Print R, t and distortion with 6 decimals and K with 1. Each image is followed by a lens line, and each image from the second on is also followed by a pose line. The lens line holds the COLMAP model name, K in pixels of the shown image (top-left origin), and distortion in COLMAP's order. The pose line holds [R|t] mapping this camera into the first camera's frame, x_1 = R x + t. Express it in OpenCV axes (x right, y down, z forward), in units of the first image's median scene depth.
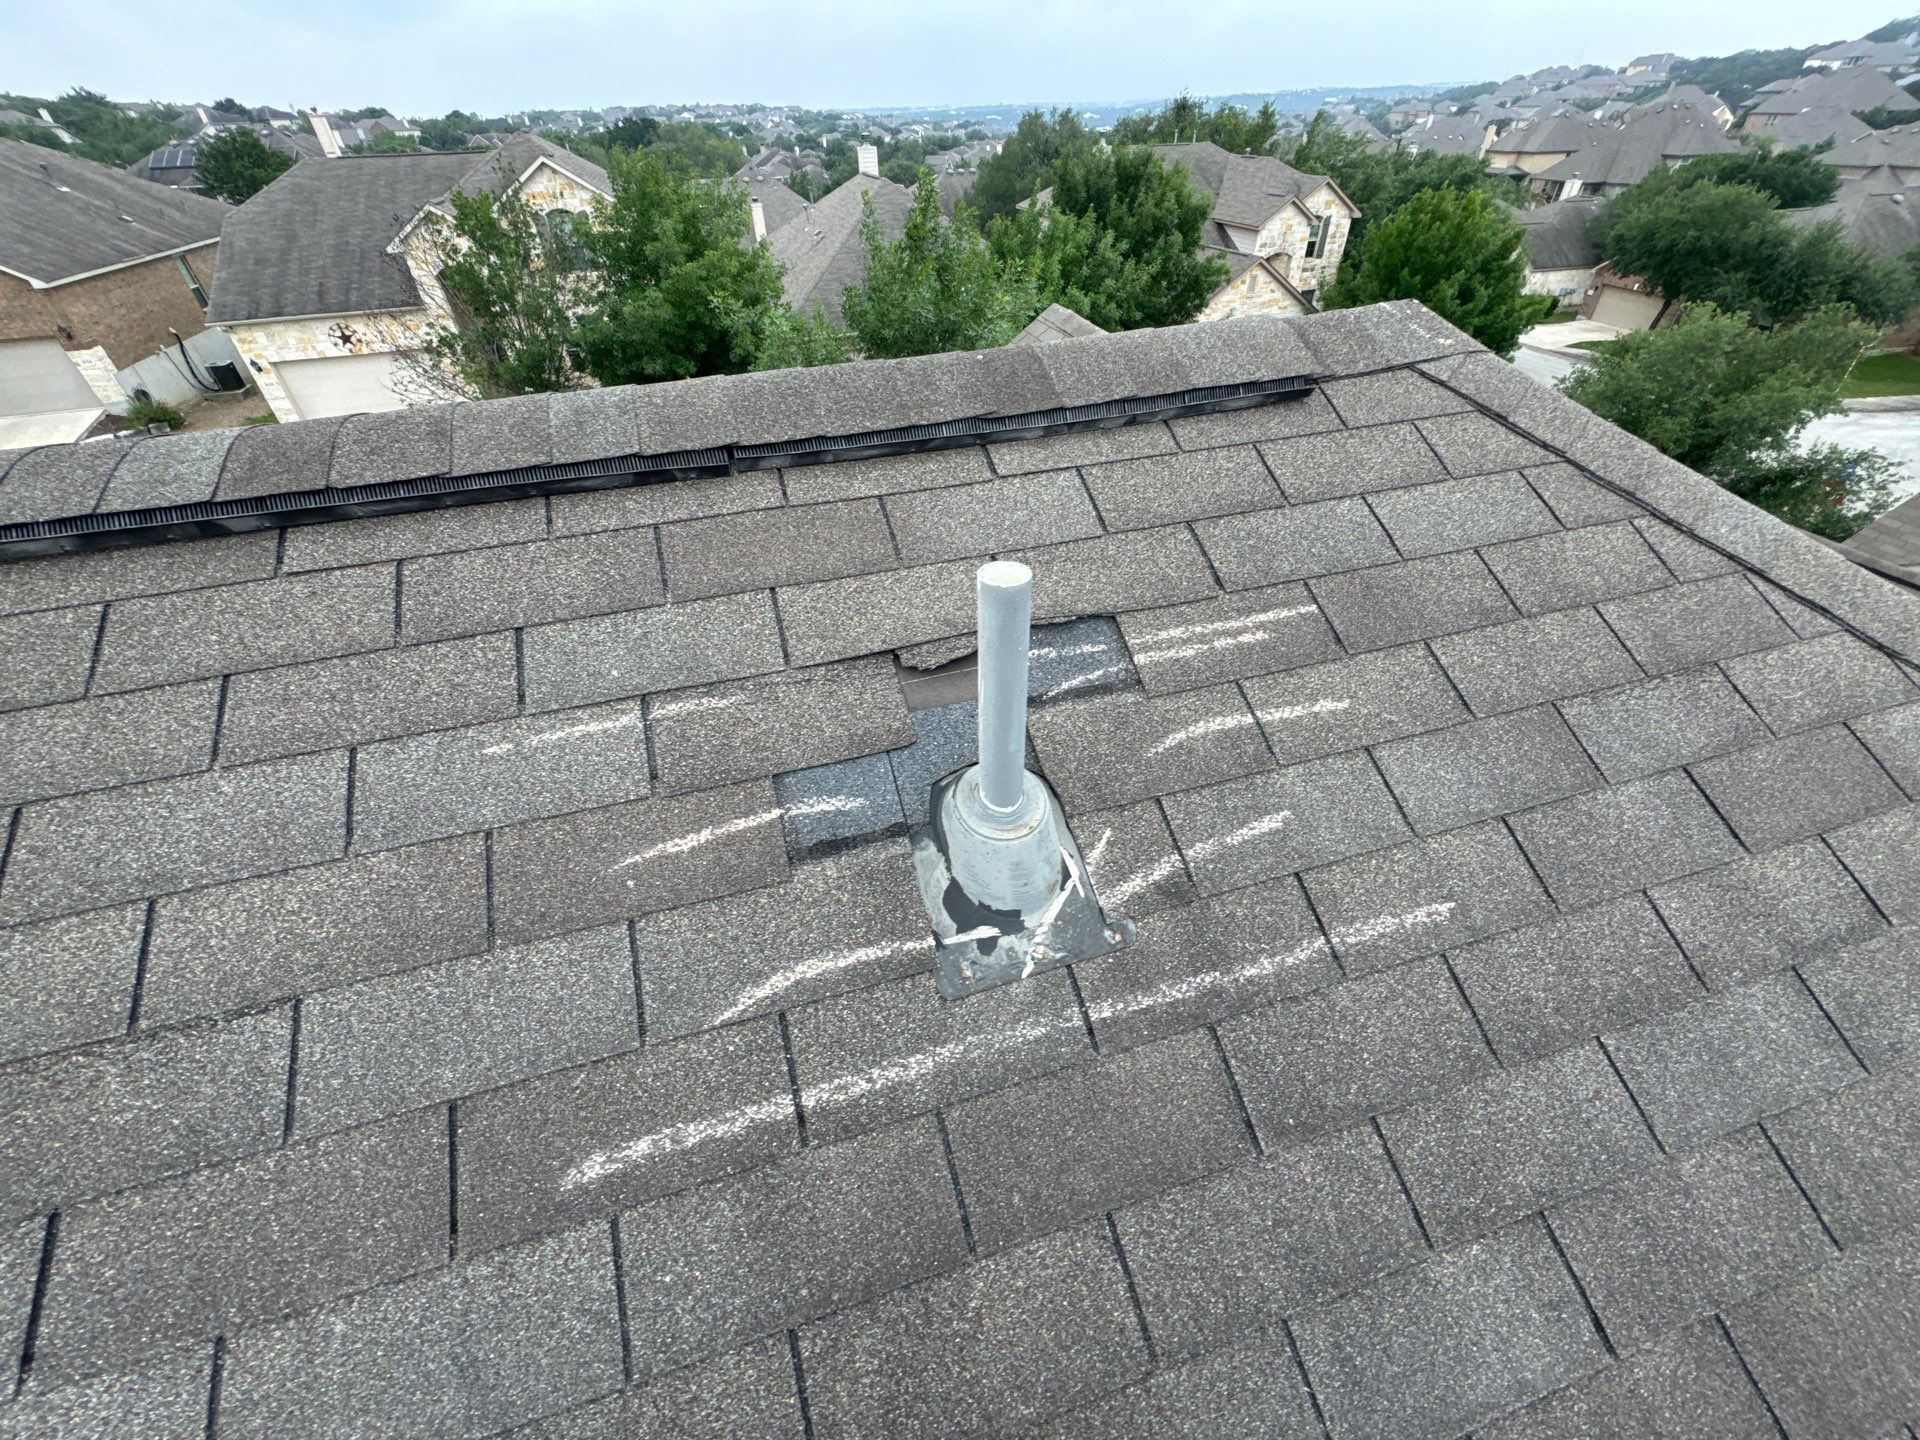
lens RADIAL K [[768.1, 0, 960.0], [0, 768.1, 720.0], [0, 0, 1]] dist [-0.000783, 0.000137]
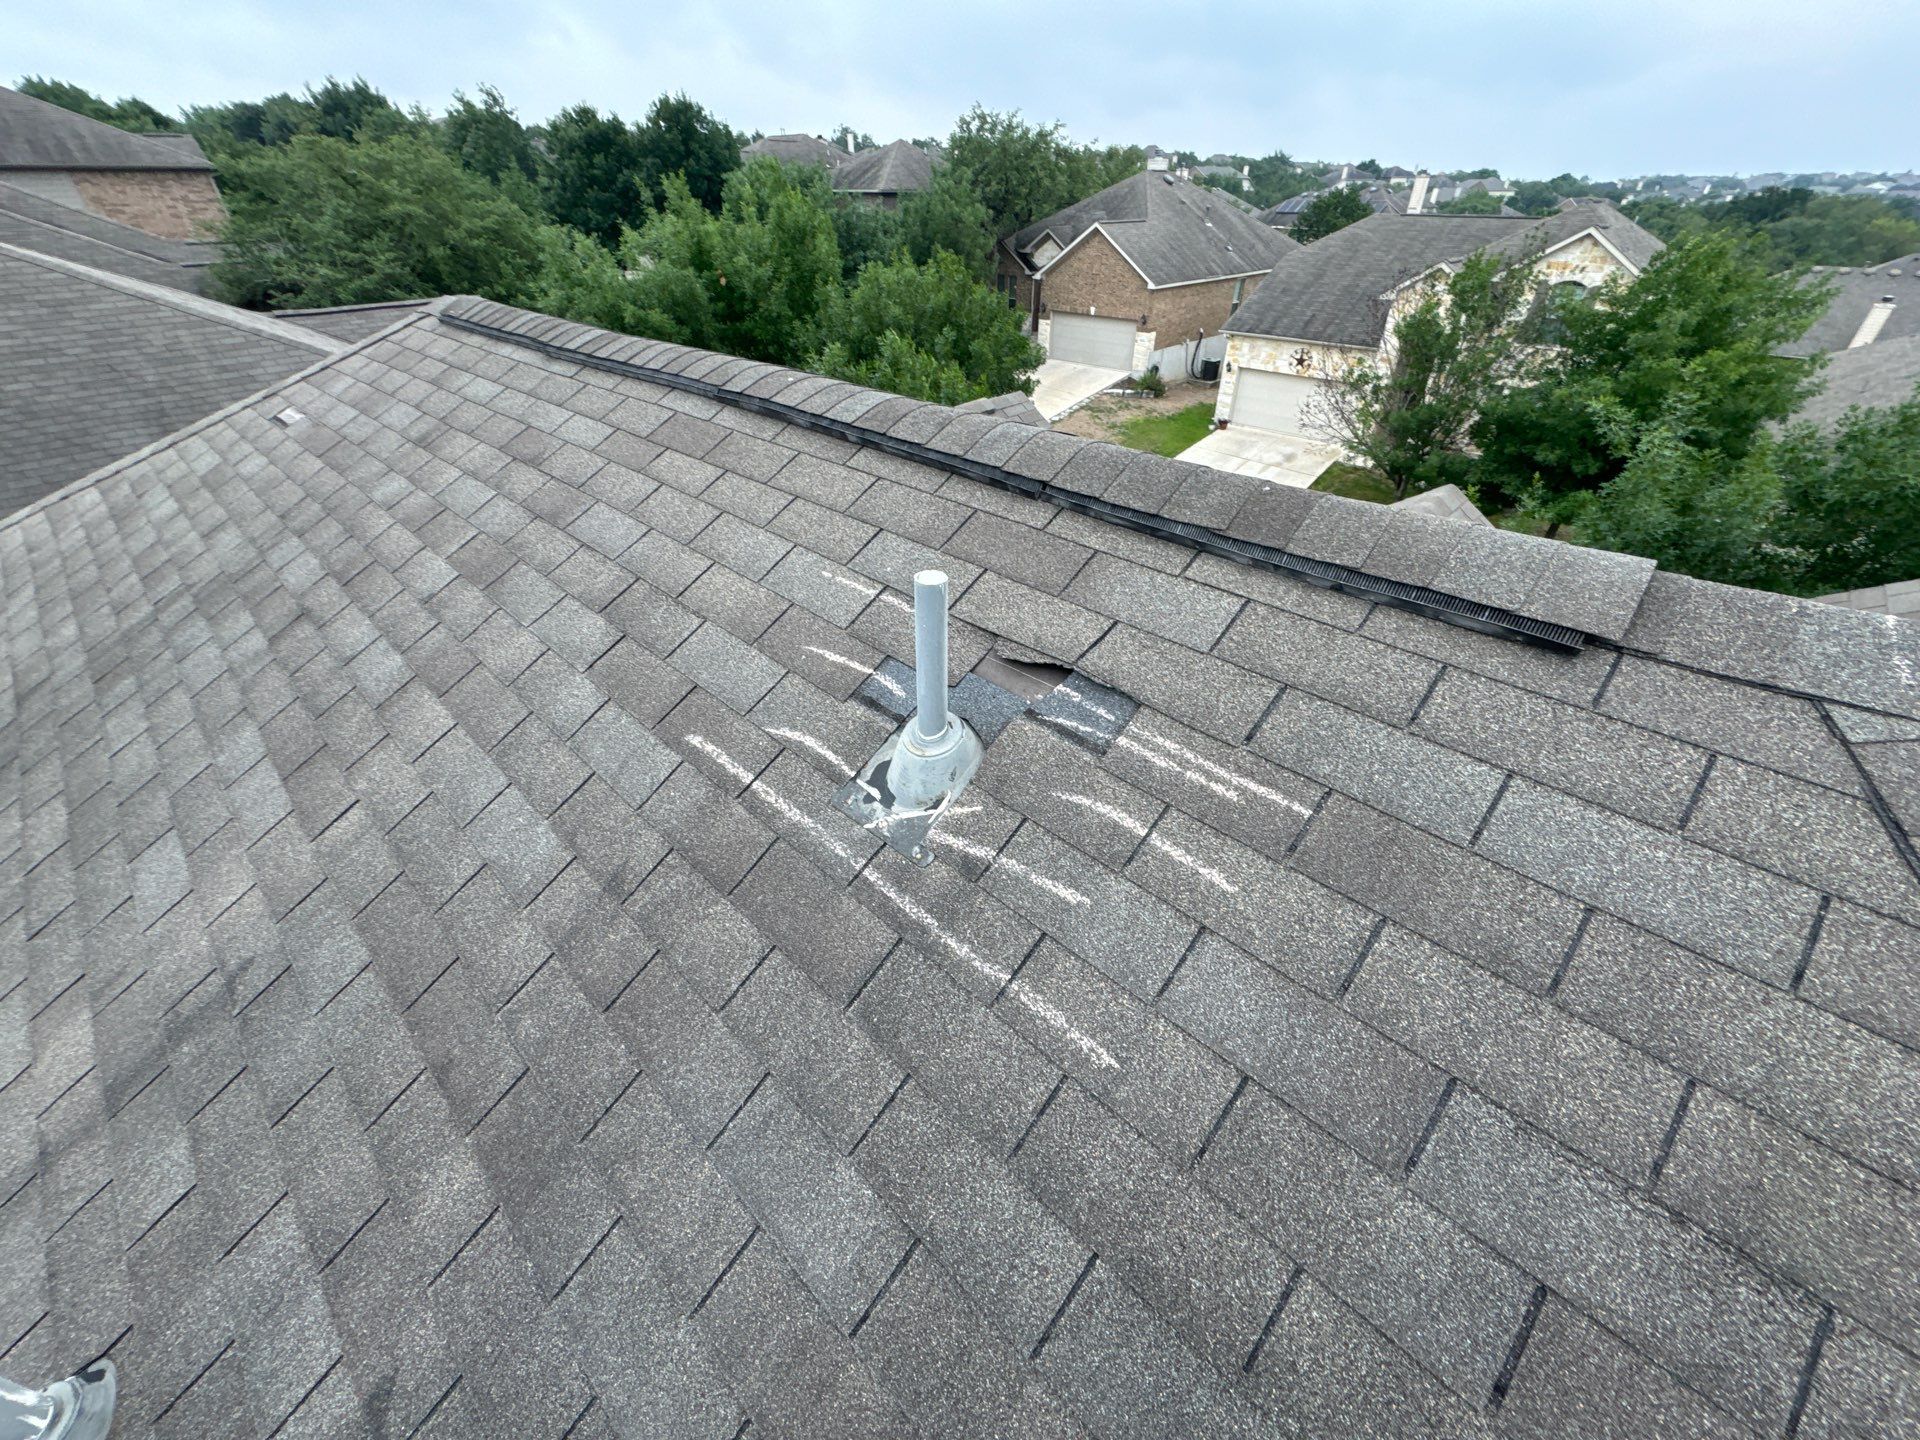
lens RADIAL K [[780.2, 0, 960.3], [0, 780.2, 716.2], [0, 0, 1]] dist [0.001720, -0.000364]
pose [[0.490333, 0.513644, -0.704091, 0.886233], [-0.554816, 0.806994, 0.202336, -0.202722], [0.672126, 0.291429, 0.680673, 0.001528]]
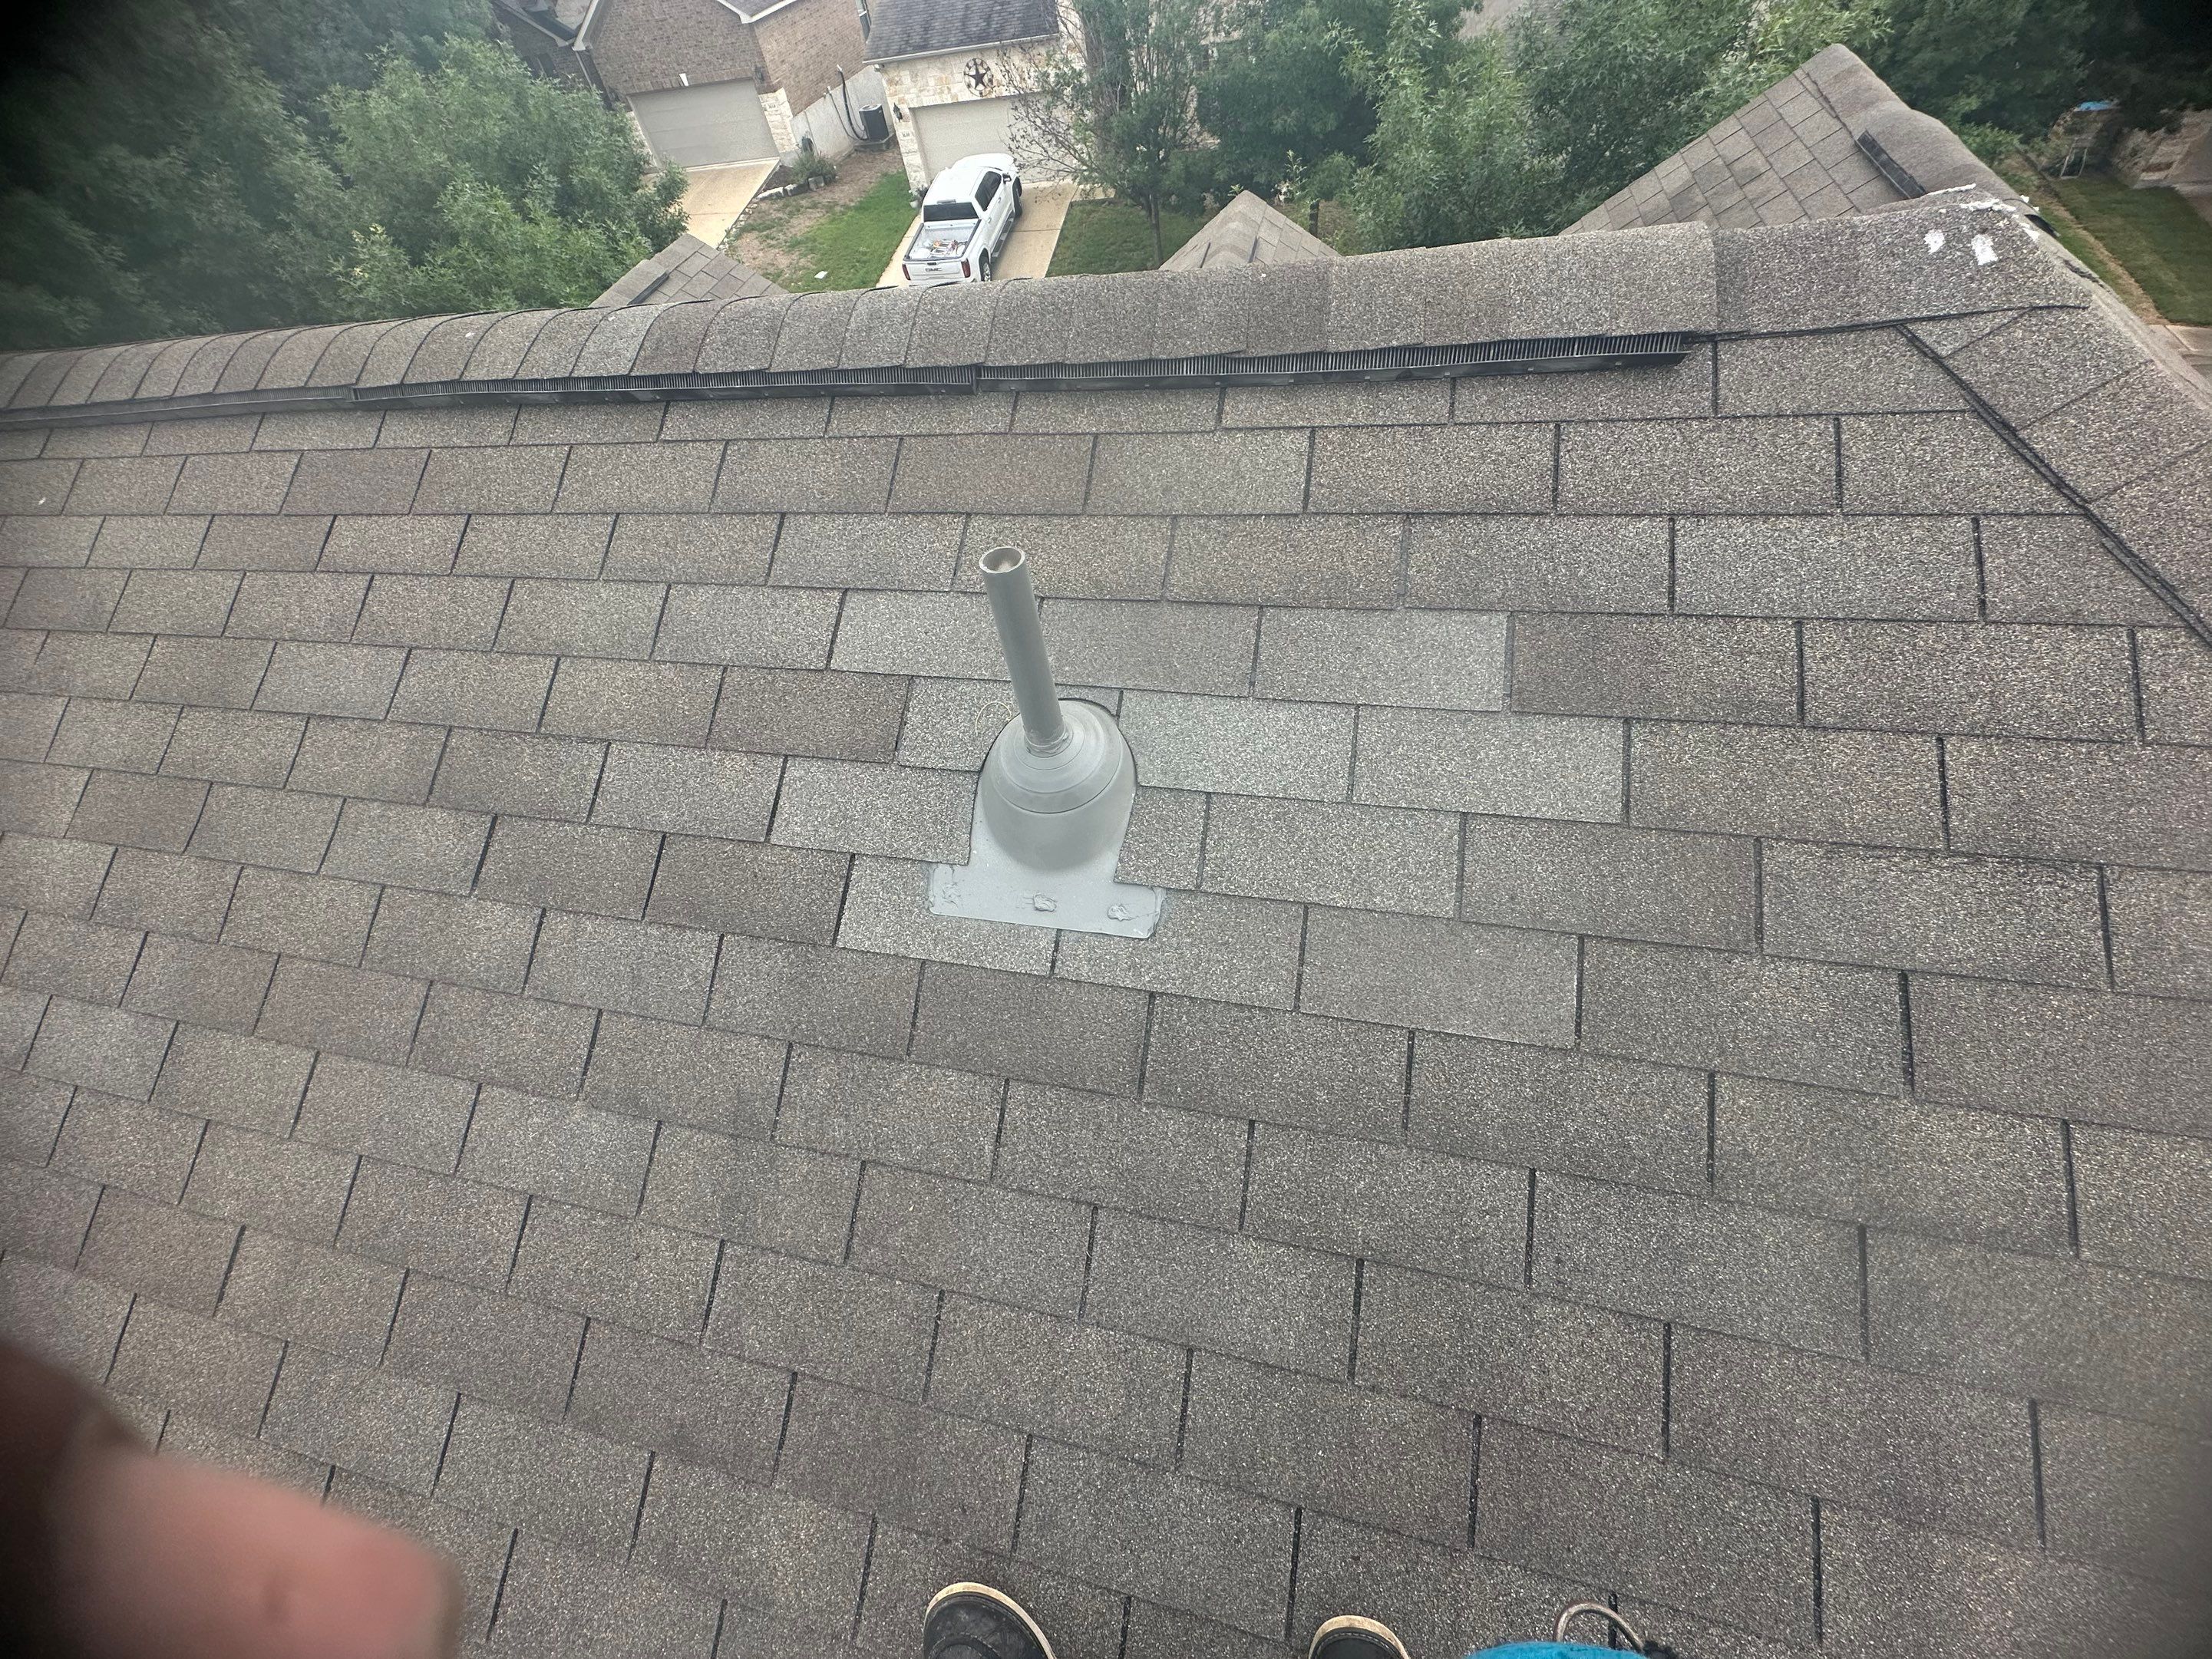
lens RADIAL K [[893.1, 0, 1110.0], [0, 893.1, 832.9], [0, 0, 1]] dist [0.000999, -0.000160]
pose [[0.862472, 0.323917, -0.388870, 0.544086], [-0.216135, 0.930504, 0.295717, -0.155300], [0.457632, -0.171000, 0.872543, -0.112258]]
